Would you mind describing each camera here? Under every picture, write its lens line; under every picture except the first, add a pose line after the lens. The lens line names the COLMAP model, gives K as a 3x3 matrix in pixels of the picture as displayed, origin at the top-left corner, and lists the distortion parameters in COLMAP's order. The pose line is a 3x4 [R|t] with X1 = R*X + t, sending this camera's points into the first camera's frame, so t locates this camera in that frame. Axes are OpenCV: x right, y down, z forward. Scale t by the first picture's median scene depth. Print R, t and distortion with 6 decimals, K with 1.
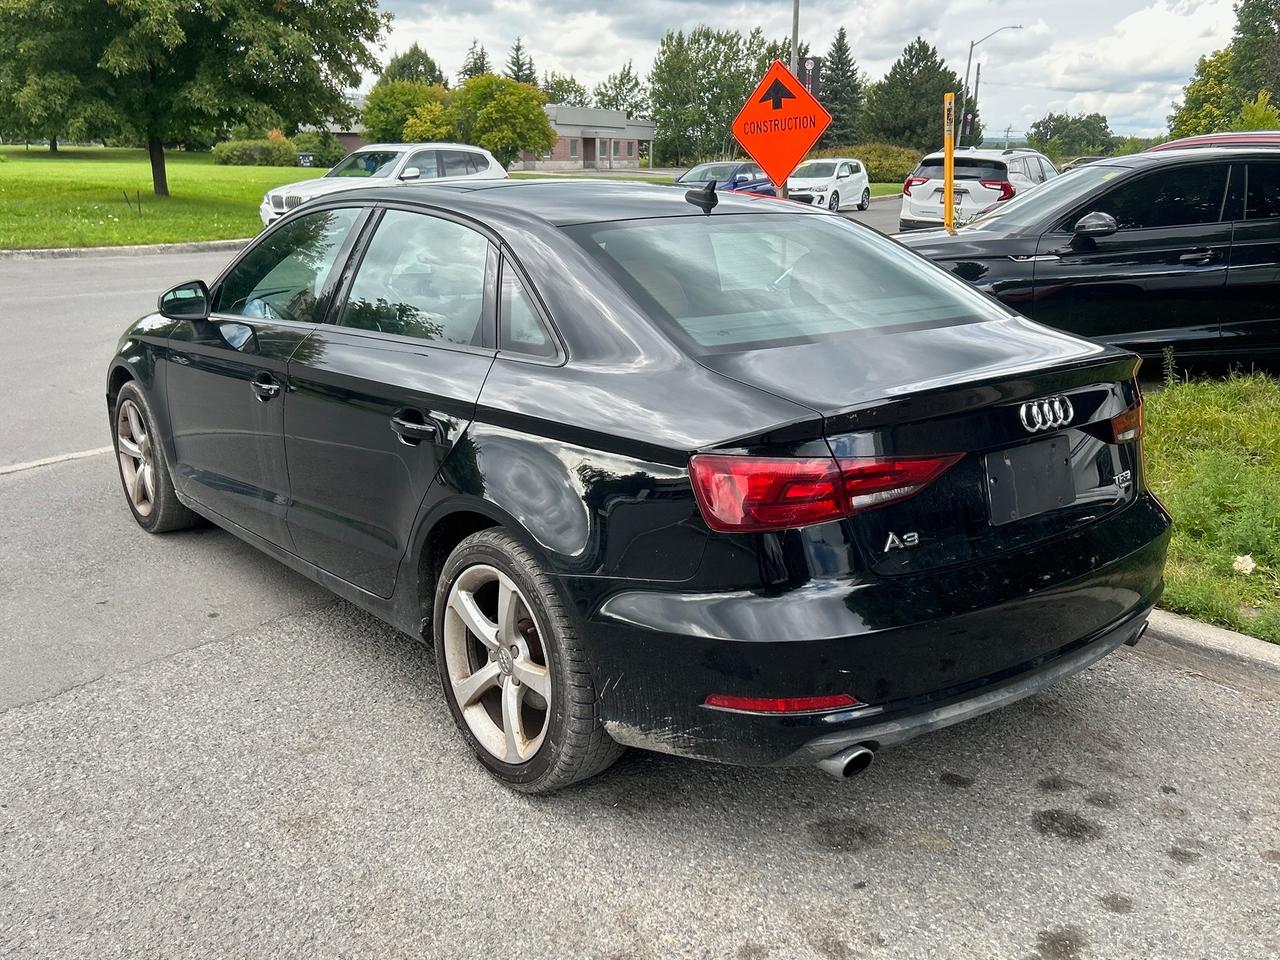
lens RADIAL K [[1173.8, 0, 644.3], [0, 1173.8, 473.2], [0, 0, 1]] dist [0.005415, 0.000000]
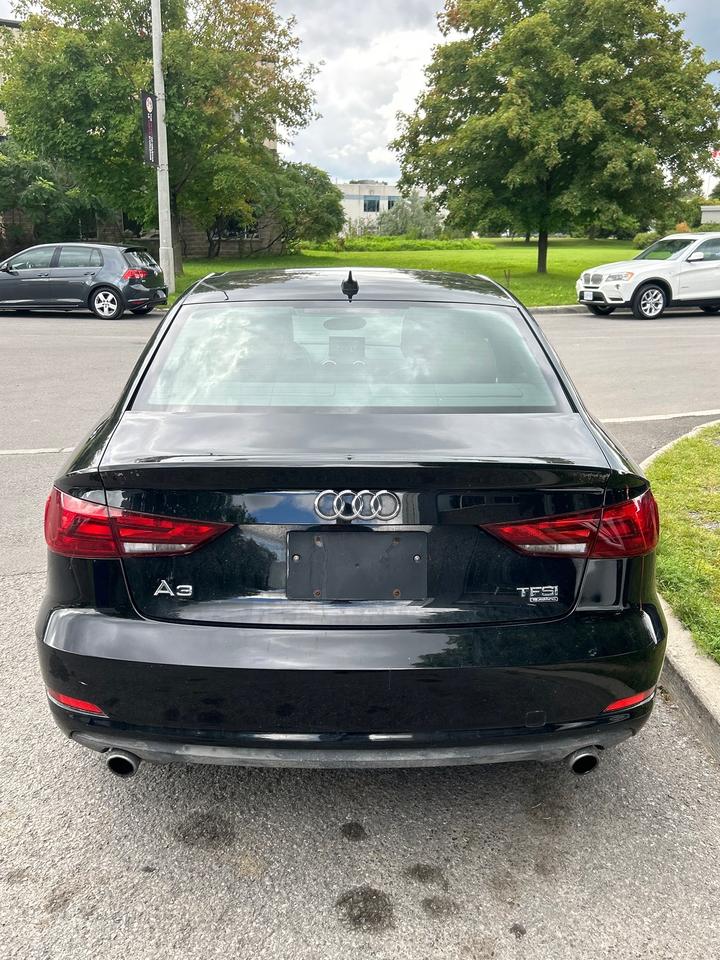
lens RADIAL K [[880.3, 0, 360.1], [0, 880.3, 483.2], [0, 0, 1]] dist [0.005415, 0.000000]
pose [[0.778175, 0.154846, -0.608659, 0.114415], [-0.152904, 0.986680, 0.055528, -0.015902], [0.609150, 0.049856, 0.791486, 0.056222]]
